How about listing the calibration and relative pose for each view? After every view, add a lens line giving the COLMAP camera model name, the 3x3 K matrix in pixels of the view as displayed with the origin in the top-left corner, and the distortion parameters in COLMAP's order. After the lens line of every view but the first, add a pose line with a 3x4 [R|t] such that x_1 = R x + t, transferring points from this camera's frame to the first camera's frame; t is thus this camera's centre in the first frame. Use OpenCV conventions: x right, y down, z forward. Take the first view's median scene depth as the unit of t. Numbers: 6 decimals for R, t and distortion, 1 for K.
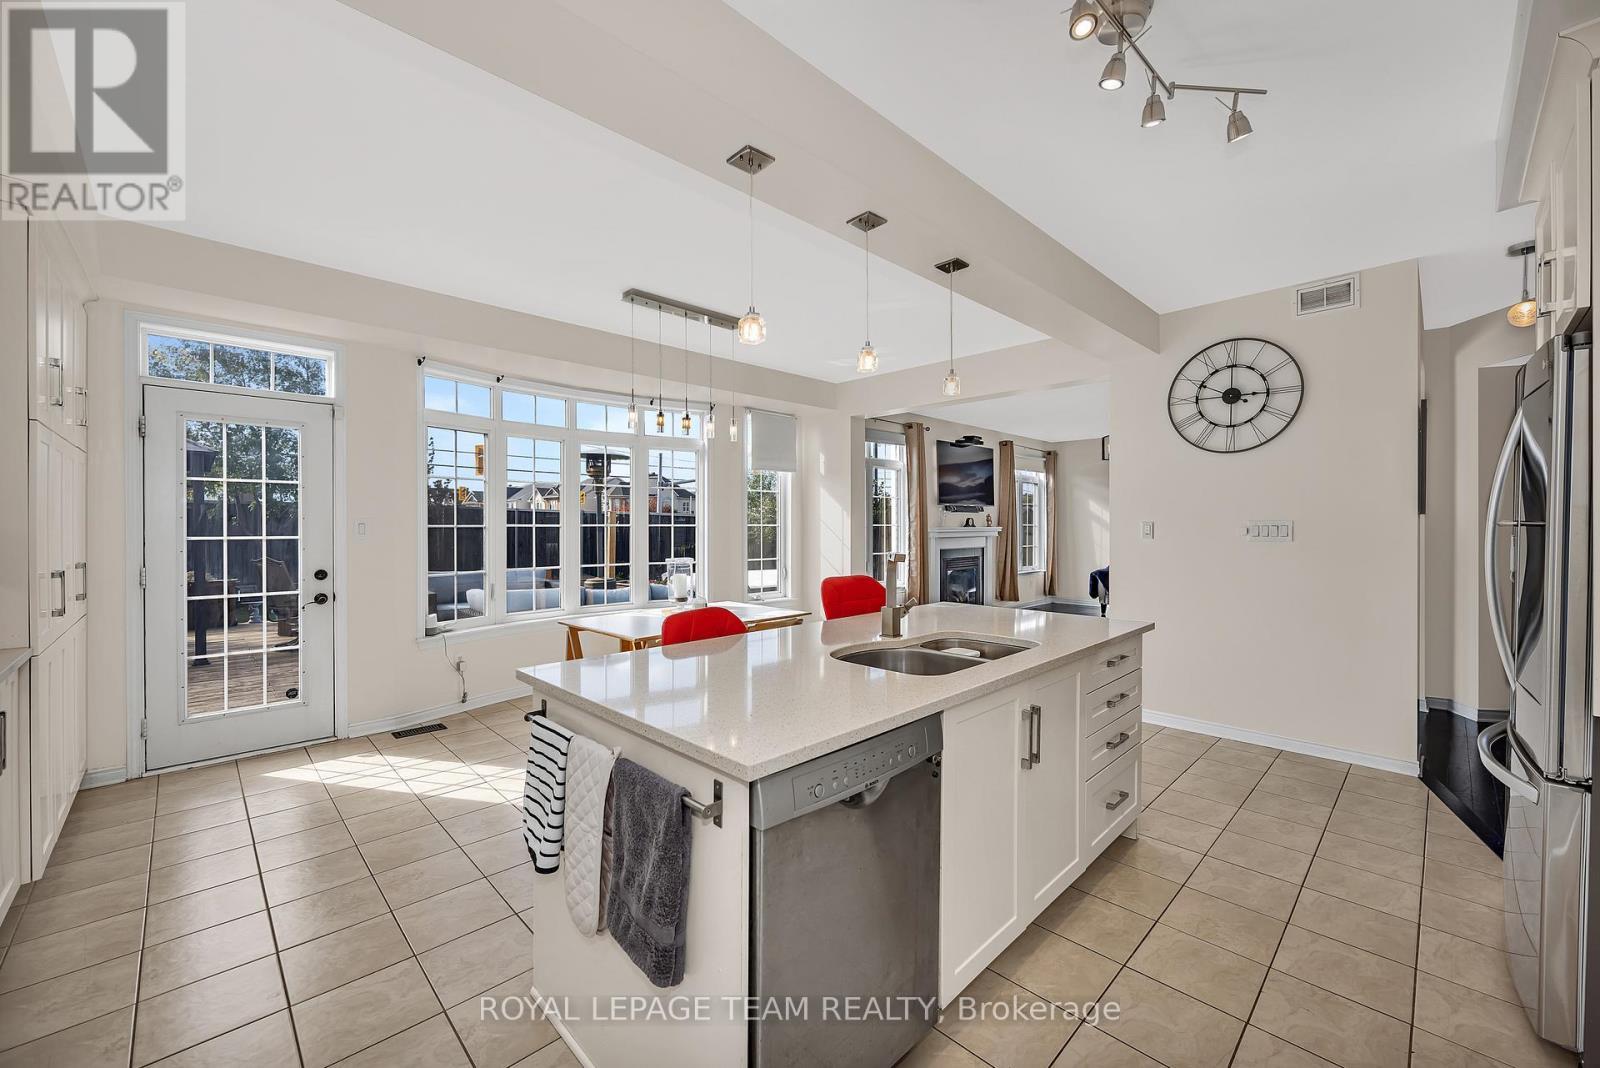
lens RADIAL K [[627.1, 0, 783.3], [0, 627.1, 530.2], [0, 0, 1]] dist [-0.000442, -0.001950]
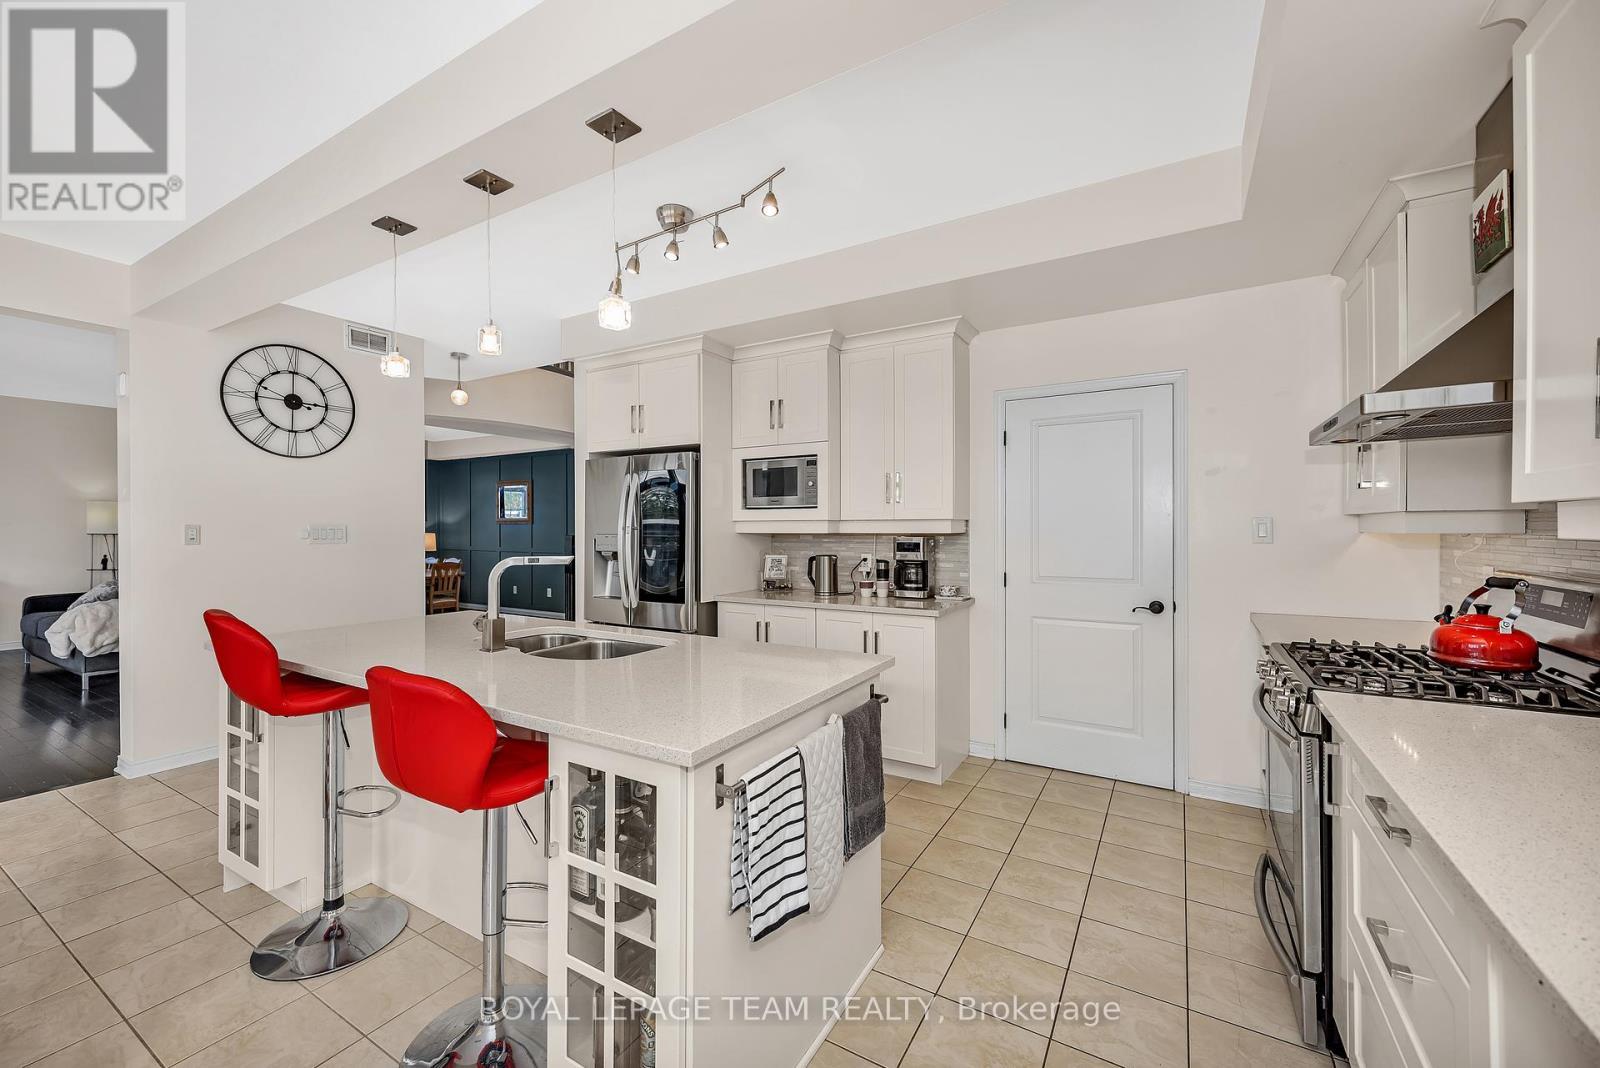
lens RADIAL K [[627.1, 0, 797.0], [0, 627.1, 532.9], [0, 0, 1]] dist [-0.000442, -0.001950]
pose [[-0.249820, -0.005343, 0.968277, -0.494752], [0.006777, 0.999951, 0.007266, -0.002956], [-0.968268, 0.008378, -0.249772, 0.478634]]
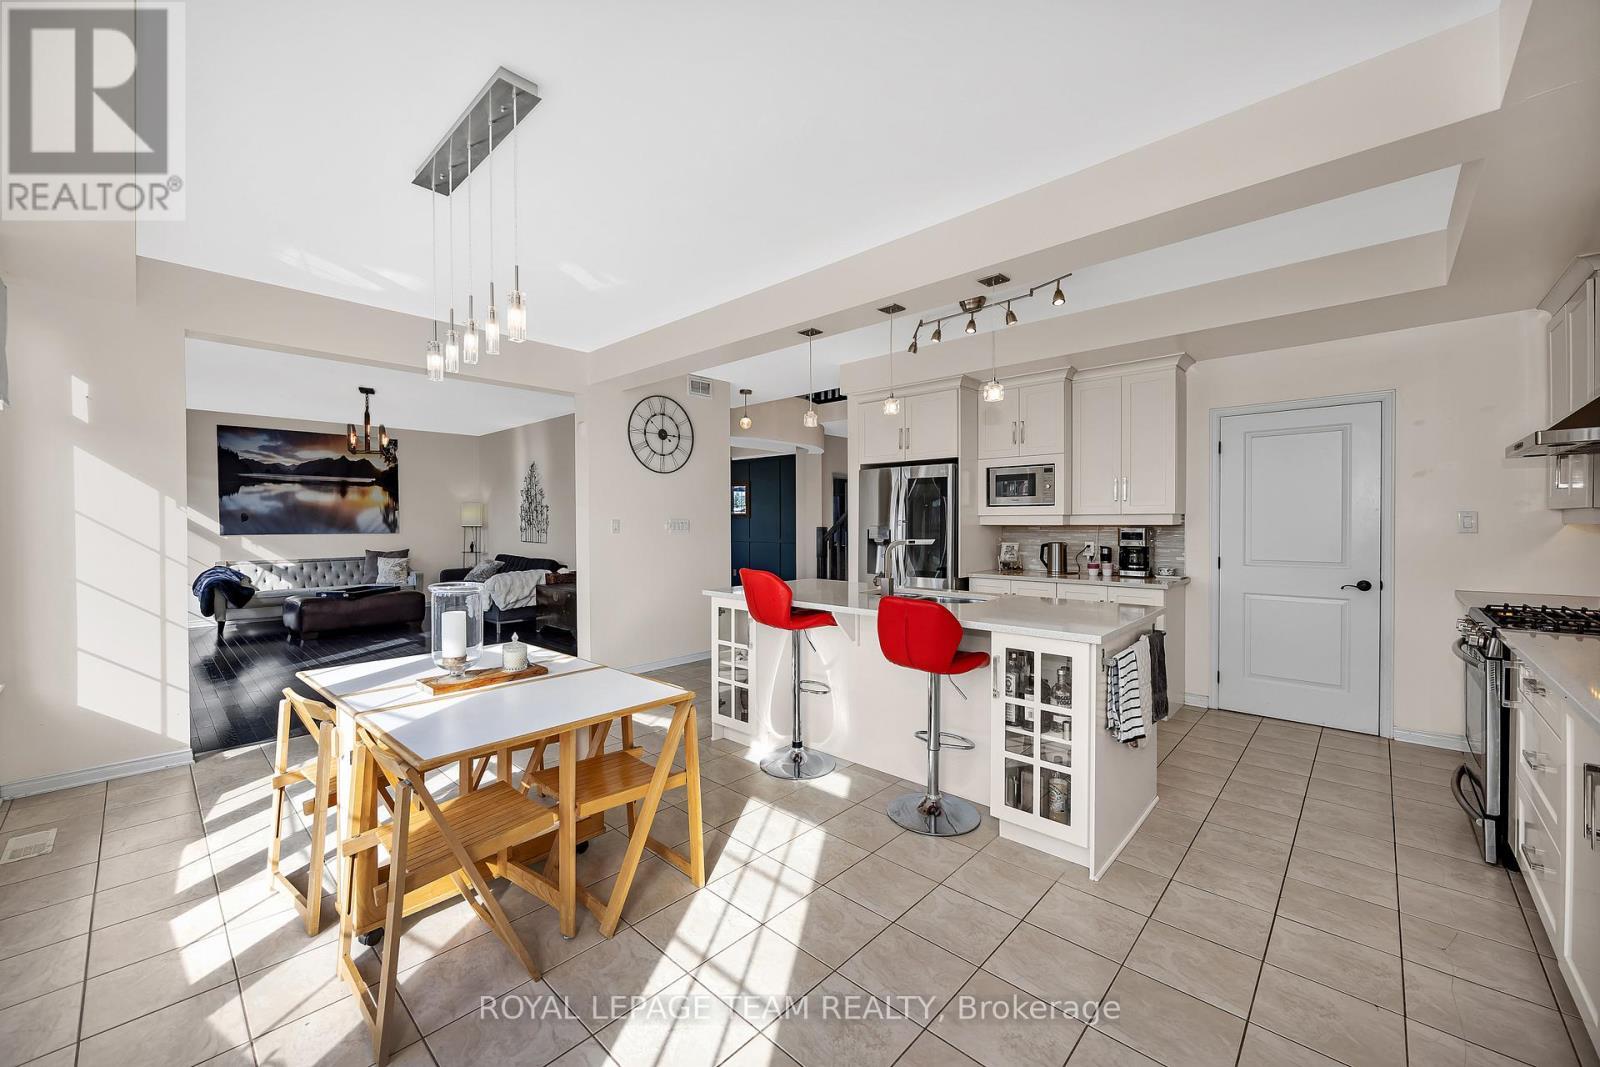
lens RADIAL K [[627.1, 0, 782.5], [0, 627.1, 532.6], [0, 0, 1]] dist [-0.000442, -0.001950]
pose [[-0.042292, -0.015996, 0.998977, -0.797631], [0.009190, 0.999823, 0.016399, -0.005894], [-0.999063, 0.009874, -0.042137, 0.811542]]
